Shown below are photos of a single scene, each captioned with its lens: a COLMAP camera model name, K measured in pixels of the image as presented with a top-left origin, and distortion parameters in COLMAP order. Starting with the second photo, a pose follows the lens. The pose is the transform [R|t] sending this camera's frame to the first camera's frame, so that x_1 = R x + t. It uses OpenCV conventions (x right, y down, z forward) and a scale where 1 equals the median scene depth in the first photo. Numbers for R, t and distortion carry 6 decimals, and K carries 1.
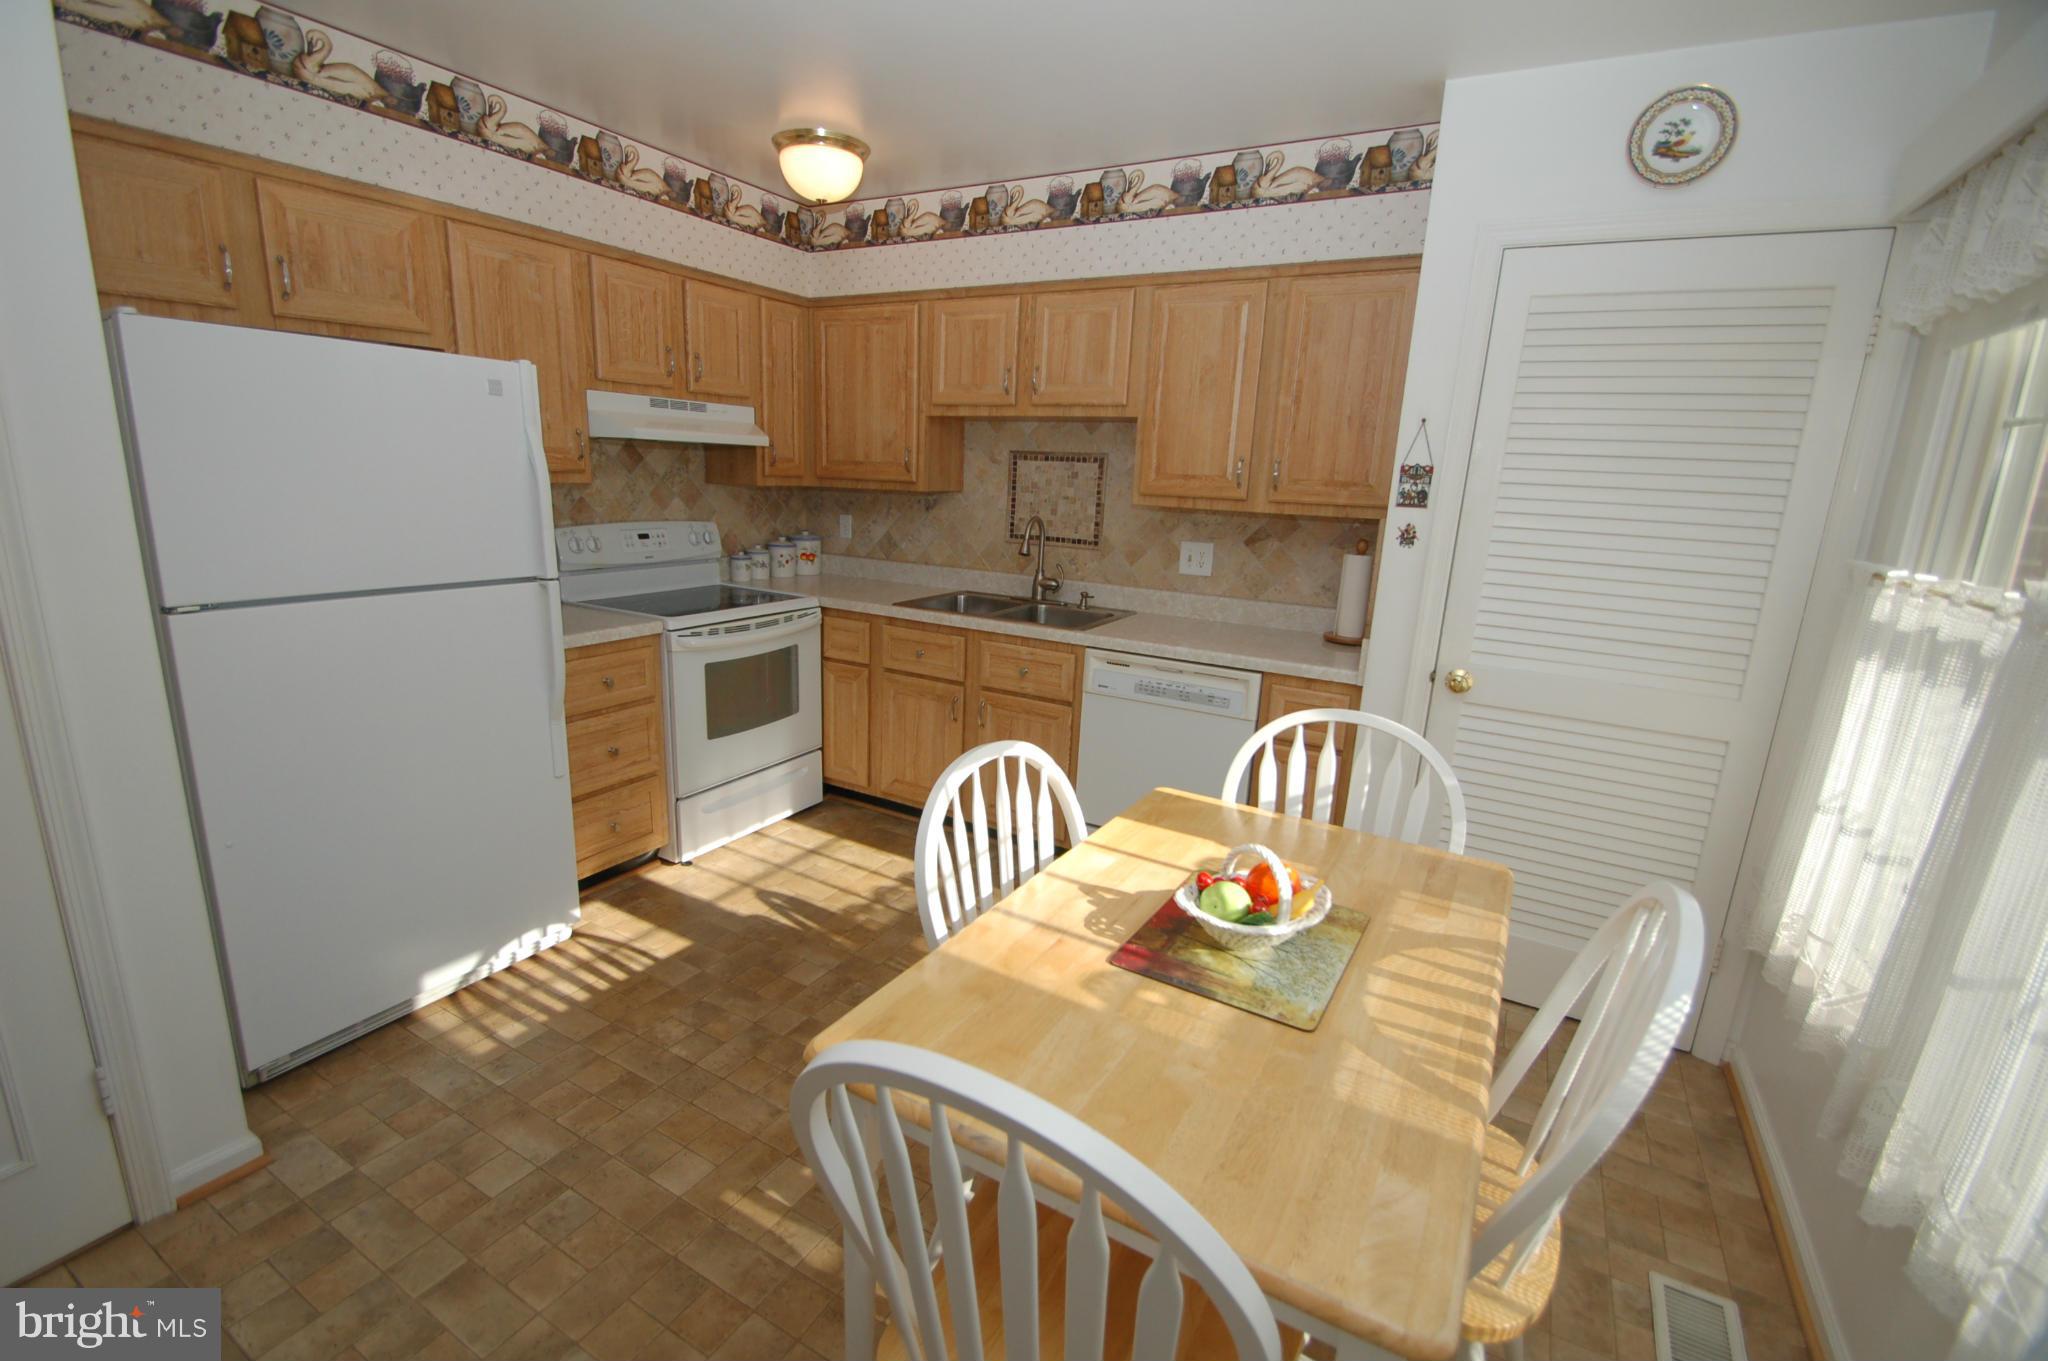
lens RADIAL K [[938.8, 0, 957.0], [0, 938.8, 684.4], [0, 0, 1]] dist [0.026262, -0.024548]
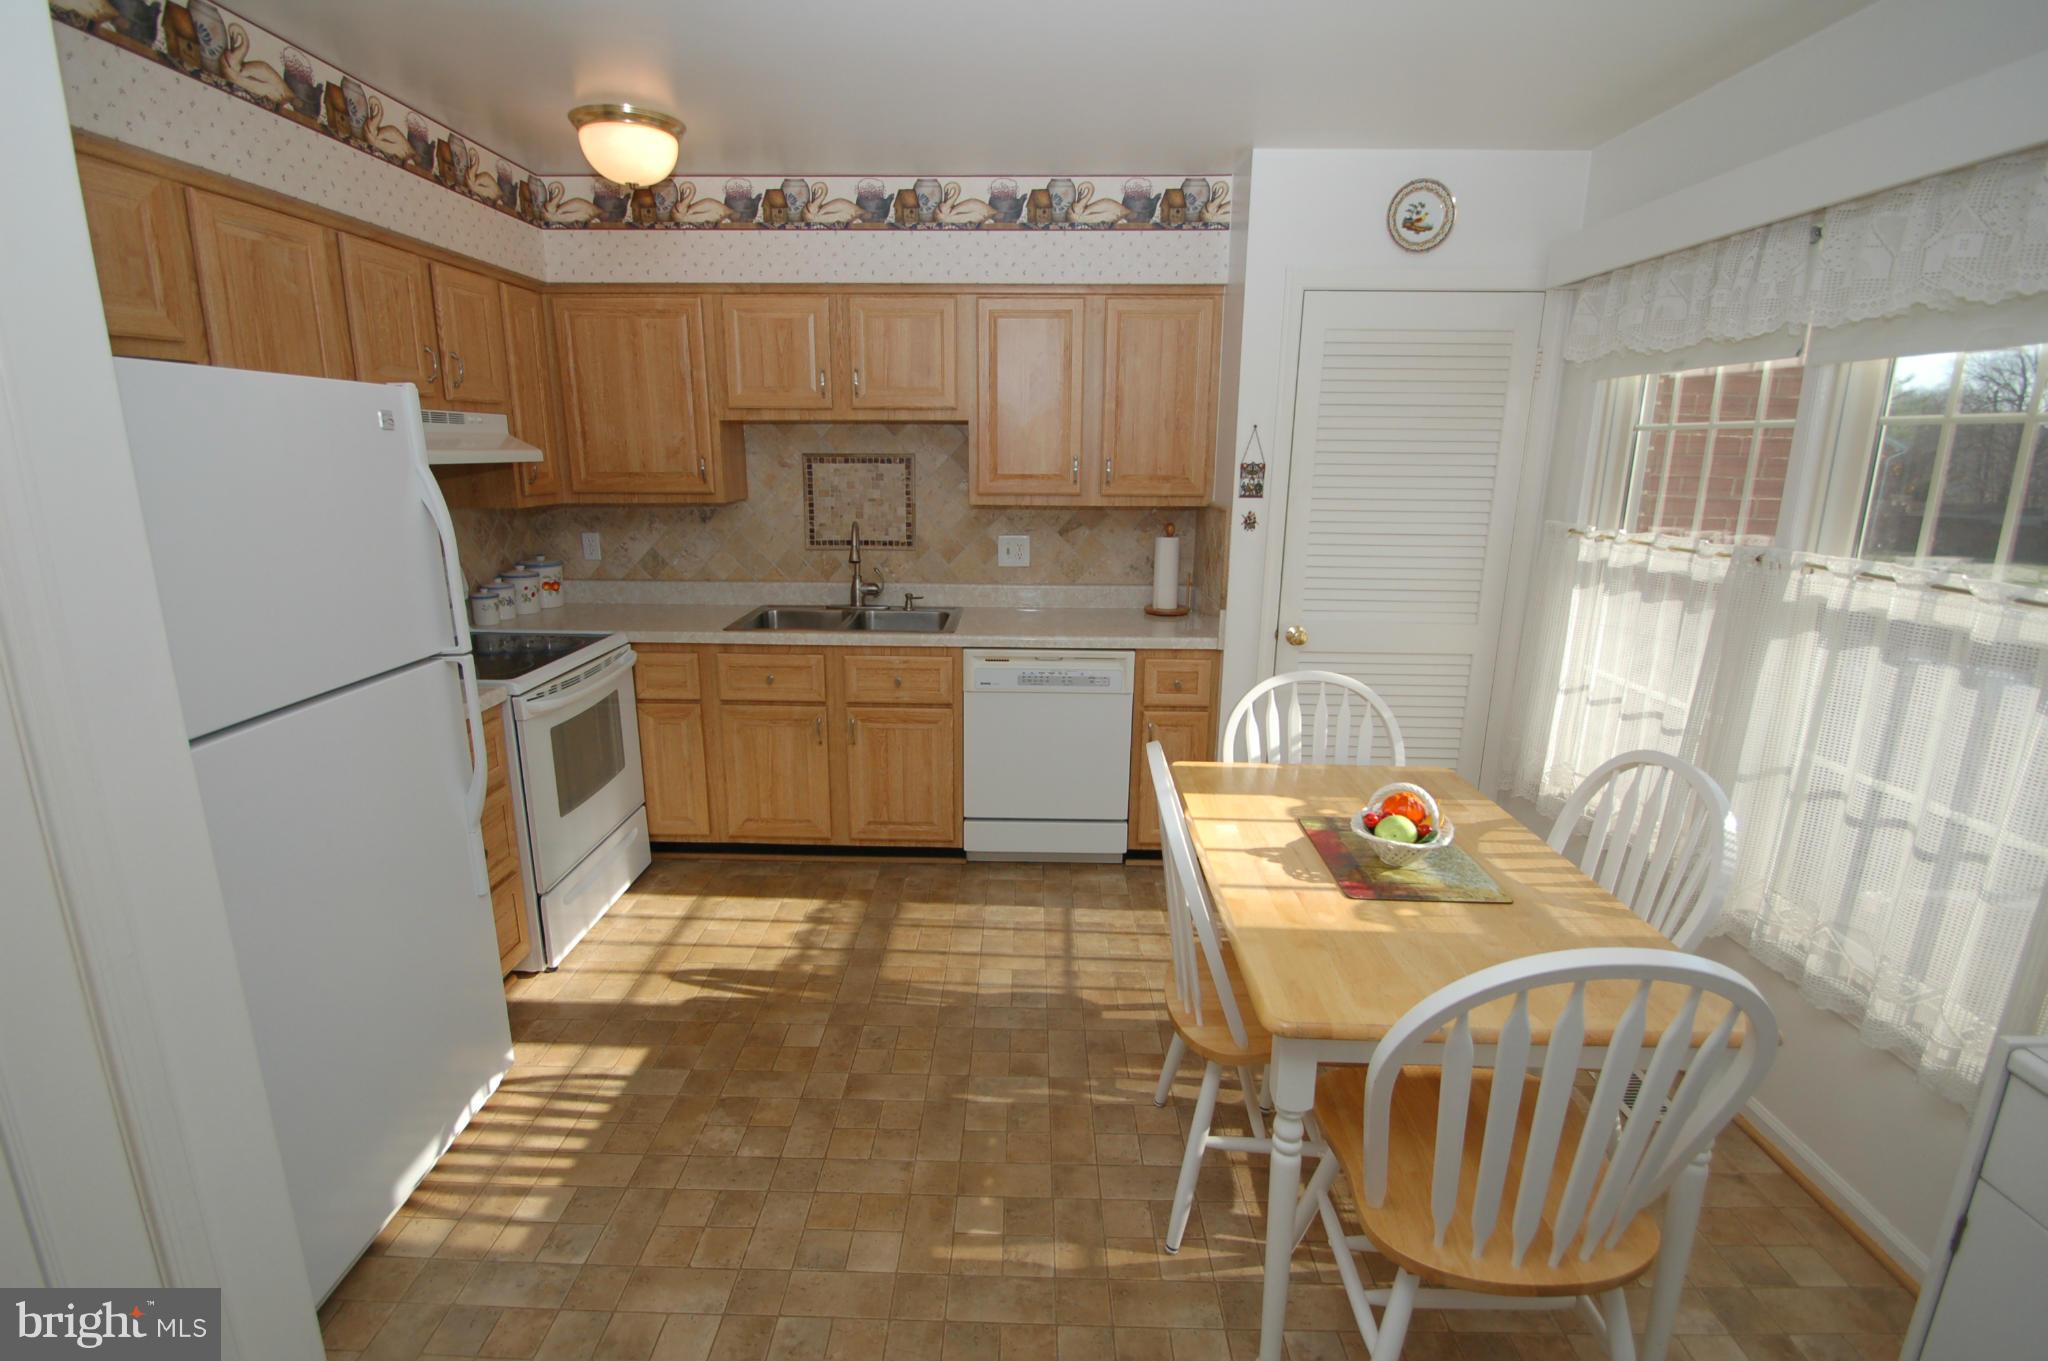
lens RADIAL K [[1004.2, 0, 1013.2], [0, 1004.2, 686.5], [0, 0, 1]] dist [0.013682, -0.018037]
pose [[0.864764, -0.151951, 0.478638, -0.338036], [0.144306, 0.988114, 0.052971, -0.047683], [-0.480998, 0.023263, 0.876413, 0.019129]]
